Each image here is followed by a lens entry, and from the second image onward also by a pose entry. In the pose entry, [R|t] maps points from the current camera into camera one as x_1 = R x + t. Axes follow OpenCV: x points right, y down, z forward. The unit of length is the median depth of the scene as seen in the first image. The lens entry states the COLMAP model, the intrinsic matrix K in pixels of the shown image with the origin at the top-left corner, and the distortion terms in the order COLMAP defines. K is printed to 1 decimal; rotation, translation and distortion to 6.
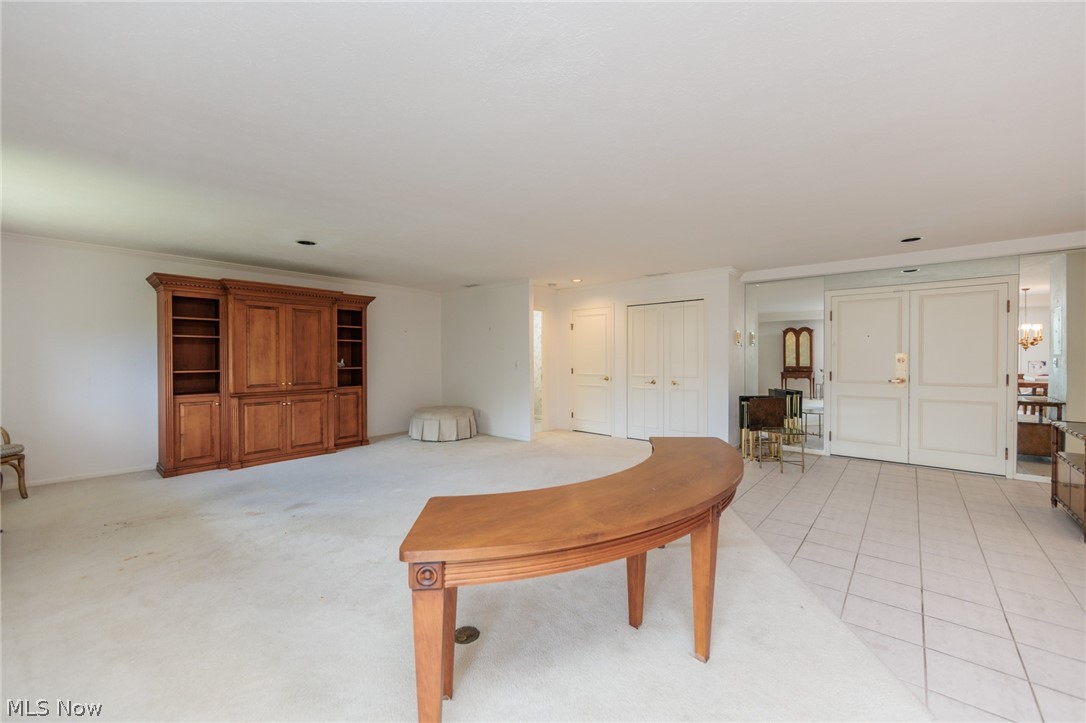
lens RADIAL K [[432.7, 0, 545.5], [0, 432.7, 361.1], [0, 0, 1]] dist [-0.001520, -0.000190]
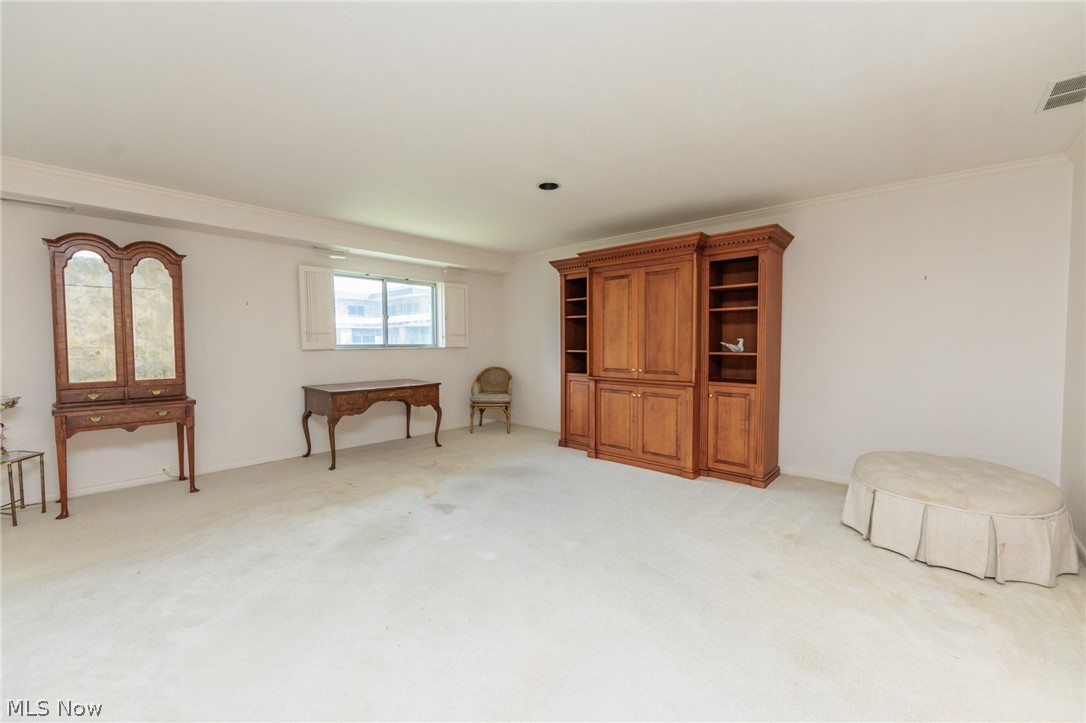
lens RADIAL K [[432.7, 0, 545.5], [0, 432.7, 361.1], [0, 0, 1]] dist [-0.001520, -0.000190]
pose [[-0.033766, 0.050130, -0.998172, 0.194549], [-0.003811, 0.998728, 0.050287, -0.003196], [0.999423, 0.005502, -0.033532, 0.864400]]
